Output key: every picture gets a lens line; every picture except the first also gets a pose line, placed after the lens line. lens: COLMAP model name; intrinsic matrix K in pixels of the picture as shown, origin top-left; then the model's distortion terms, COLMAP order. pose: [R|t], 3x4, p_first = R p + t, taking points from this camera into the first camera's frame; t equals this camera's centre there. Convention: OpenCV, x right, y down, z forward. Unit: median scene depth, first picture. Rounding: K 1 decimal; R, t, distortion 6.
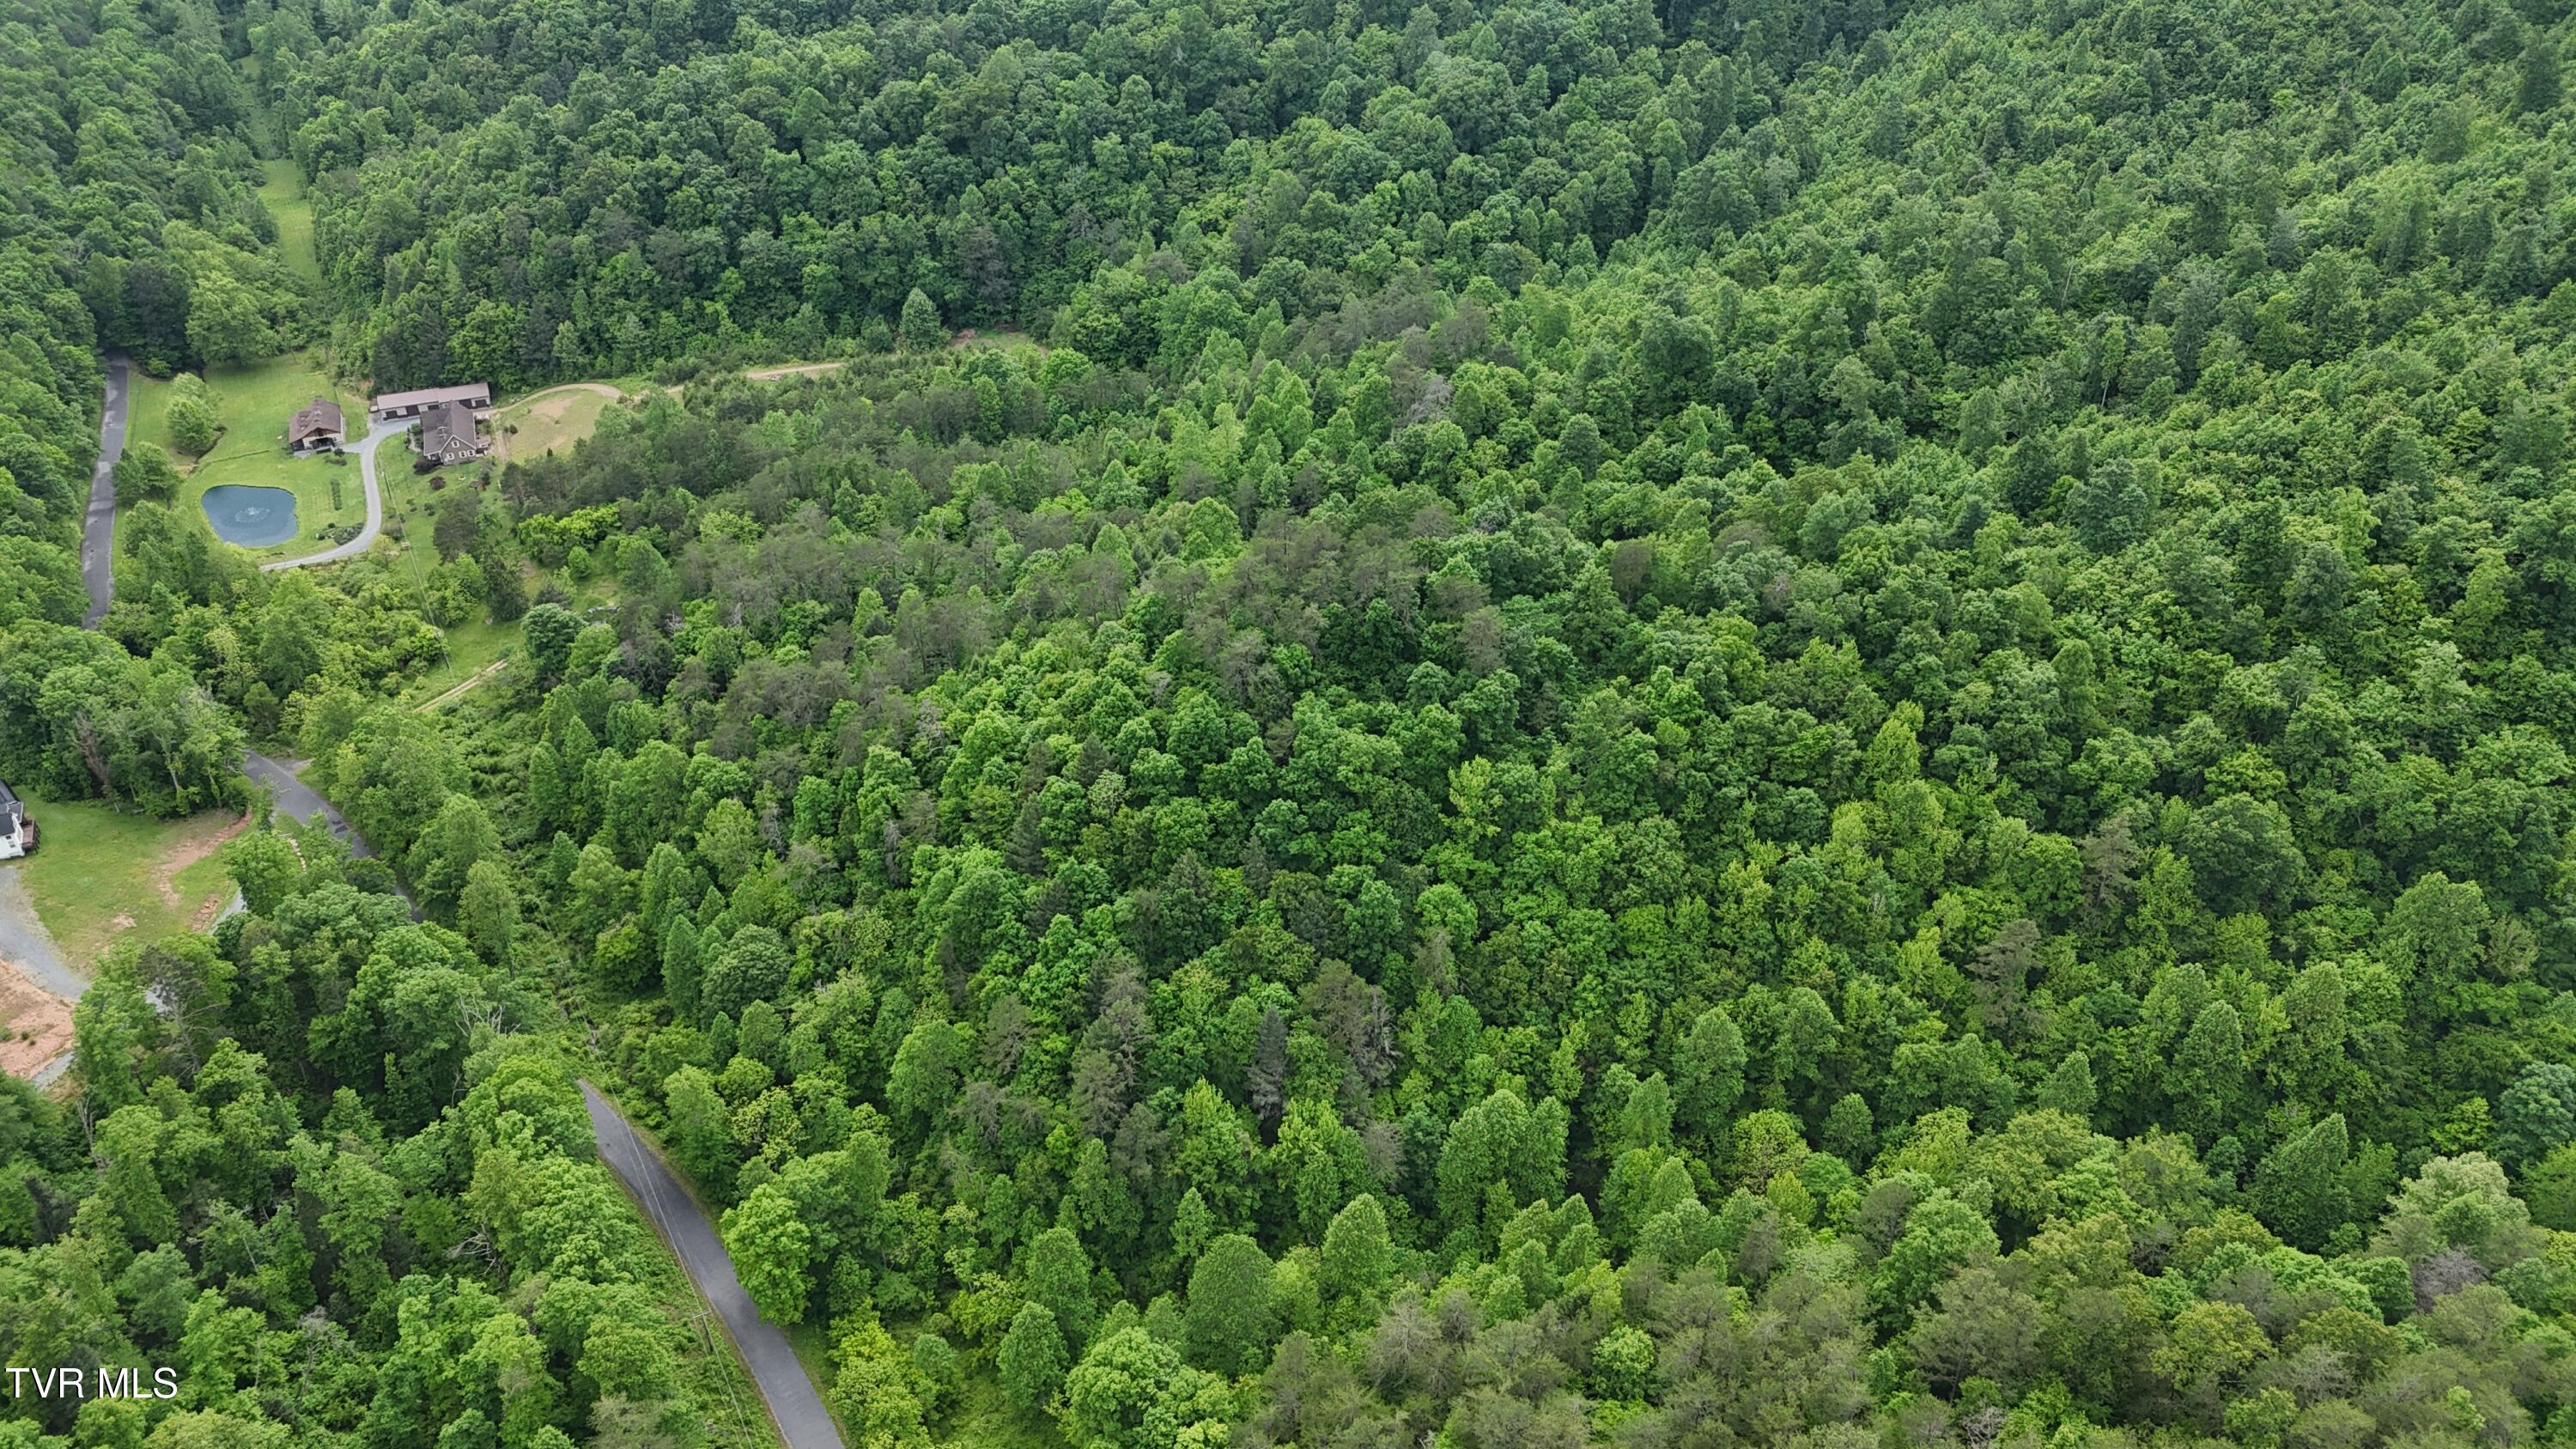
lens RADIAL K [[1893.8, 0, 1290.0], [0, 1893.8, 720.1], [0, 0, 1]] dist [0.066579, -0.054848]
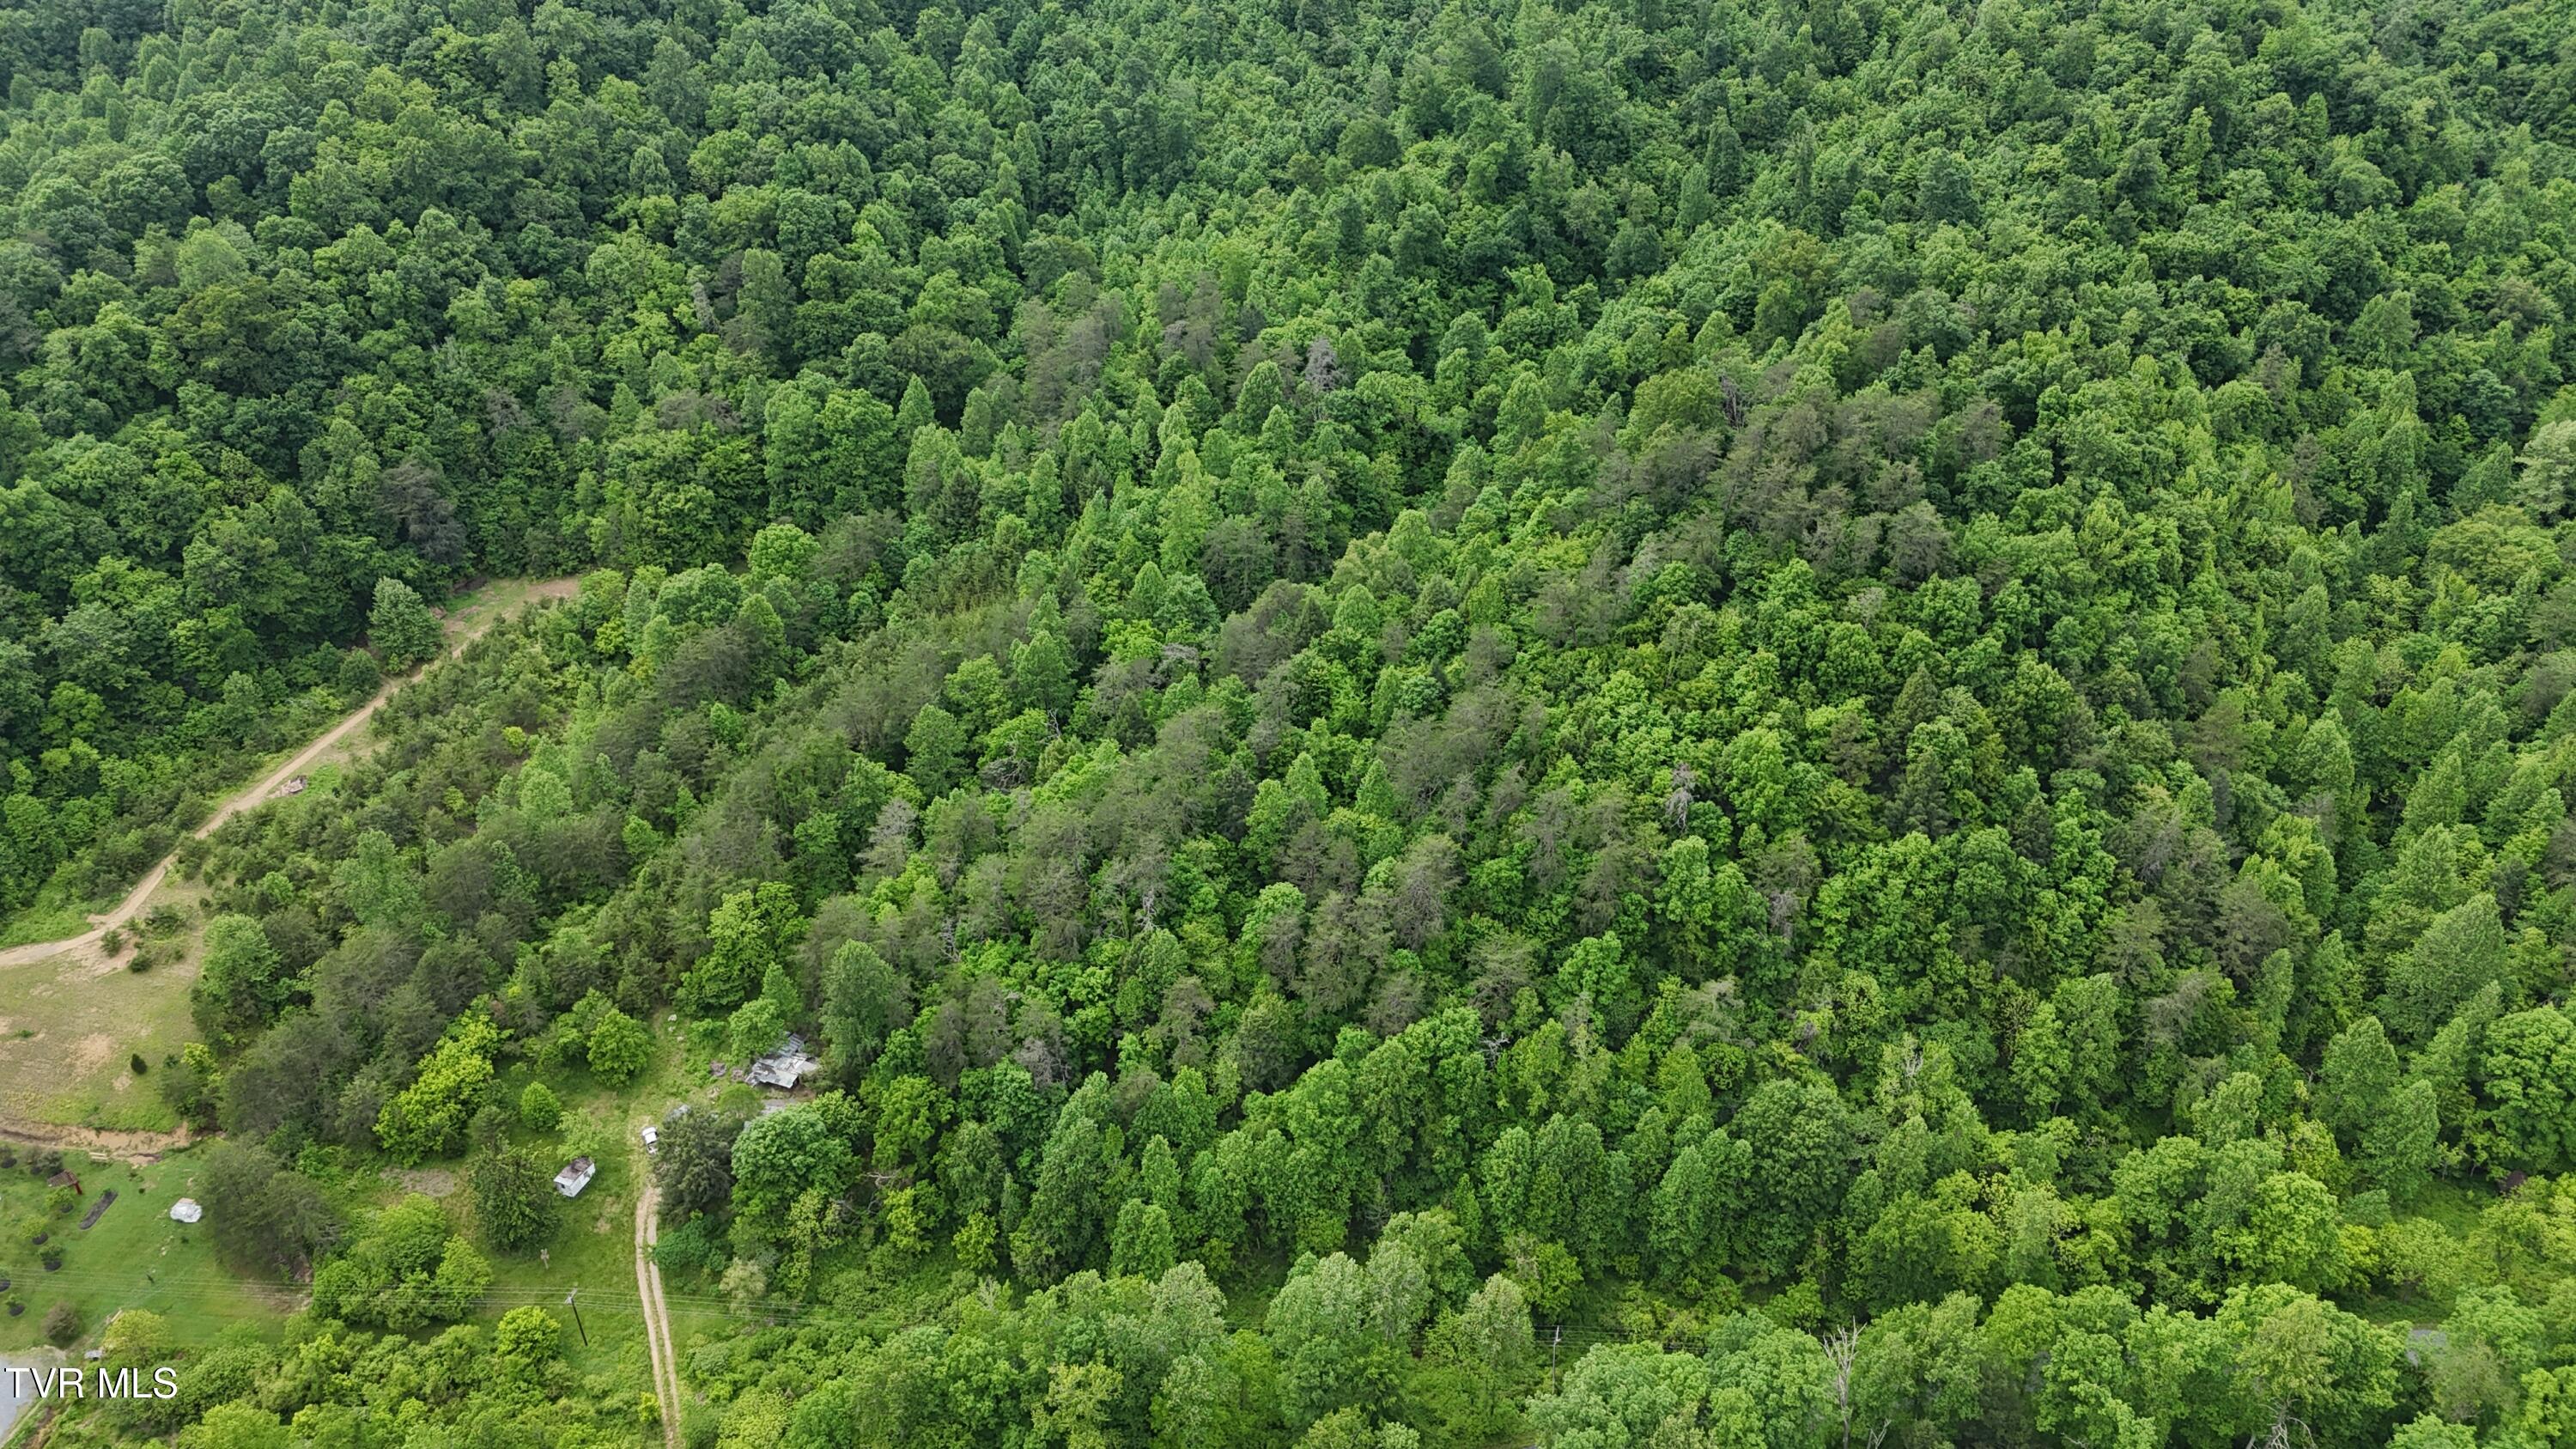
lens RADIAL K [[1893.8, 0, 1290.0], [0, 1893.8, 720.1], [0, 0, 1]] dist [0.066579, -0.054848]
pose [[0.544069, -0.468876, 0.695804, -0.556660], [0.473484, 0.856198, 0.206729, -0.183929], [-0.692677, 0.216977, 0.687837, 0.341026]]
